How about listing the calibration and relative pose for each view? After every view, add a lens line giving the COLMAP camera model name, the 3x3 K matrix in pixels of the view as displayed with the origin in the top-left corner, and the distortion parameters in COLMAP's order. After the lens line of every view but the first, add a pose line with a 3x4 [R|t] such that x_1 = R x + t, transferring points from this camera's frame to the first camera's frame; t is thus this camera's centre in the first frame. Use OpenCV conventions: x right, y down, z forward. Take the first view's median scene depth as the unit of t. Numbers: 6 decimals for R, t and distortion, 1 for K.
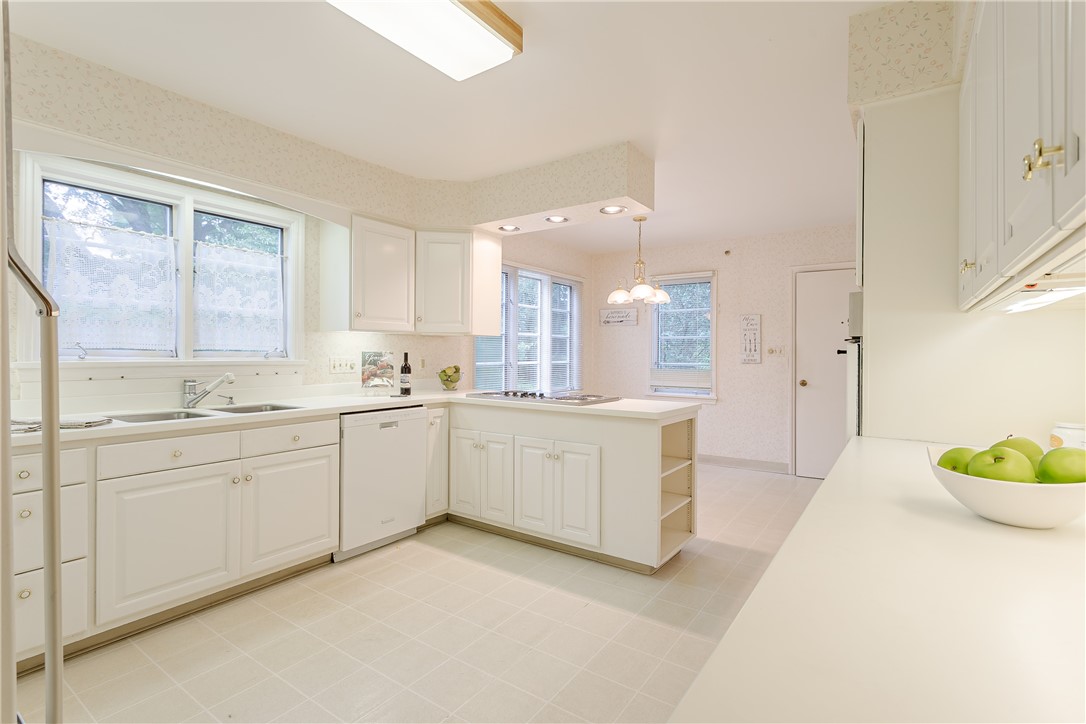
lens RADIAL K [[511.0, 0, 544.5], [0, 511.0, 358.5], [0, 0, 1]] dist [-0.001903, 0.001282]
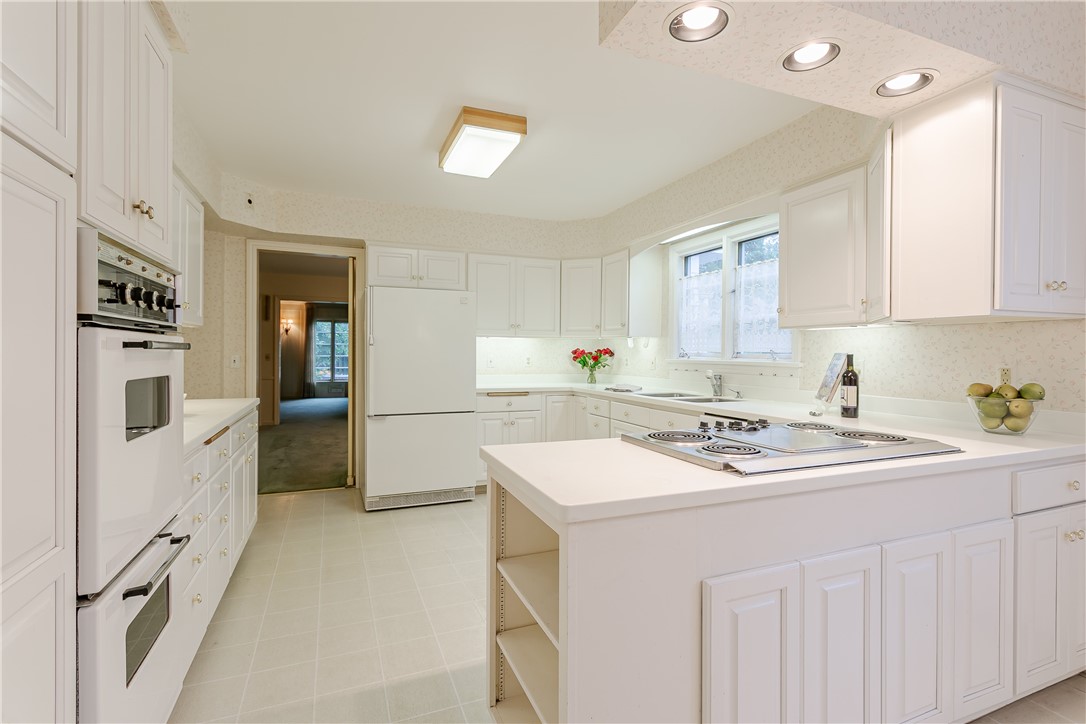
lens RADIAL K [[511.0, 0, 539.8], [0, 511.0, 356.7], [0, 0, 1]] dist [-0.001903, 0.001282]
pose [[-0.535538, 0.001685, -0.844509, 0.564365], [-0.012279, 0.999877, 0.009781, -0.010764], [0.844422, 0.015608, -0.535452, 1.103474]]
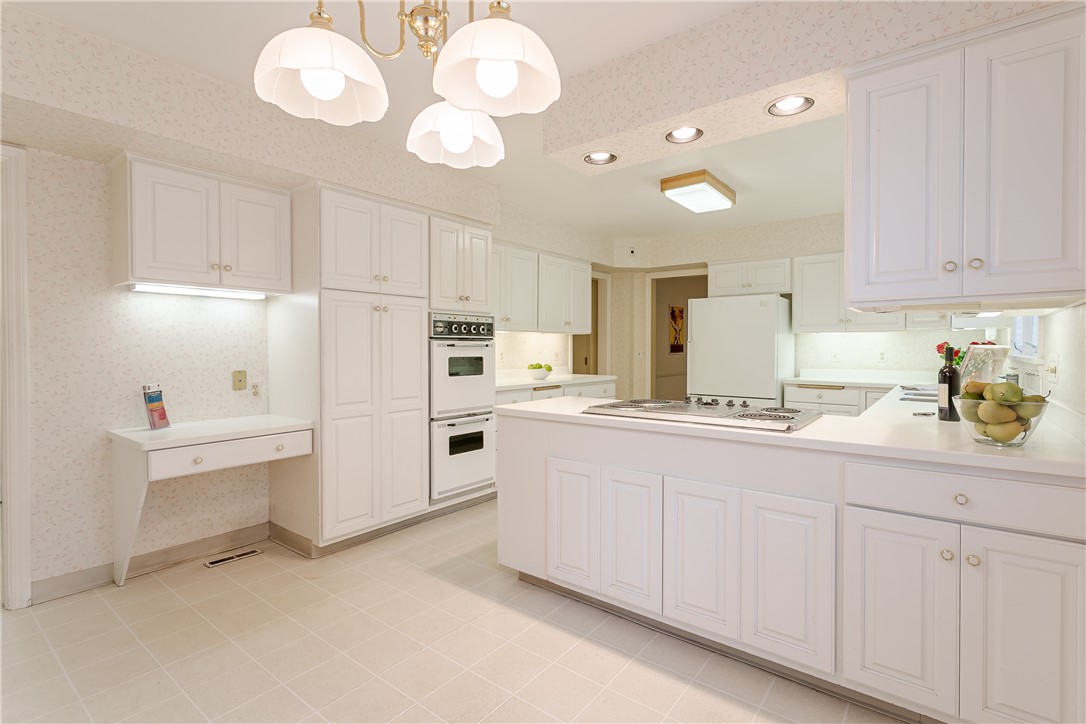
lens RADIAL K [[511.0, 0, 545.2], [0, 511.0, 356.0], [0, 0, 1]] dist [-0.001903, 0.001282]
pose [[-0.998991, -0.002391, 0.044854, 0.141348], [-0.001301, 0.999704, 0.024315, -0.017272], [-0.044898, 0.024232, -0.998698, 1.799015]]
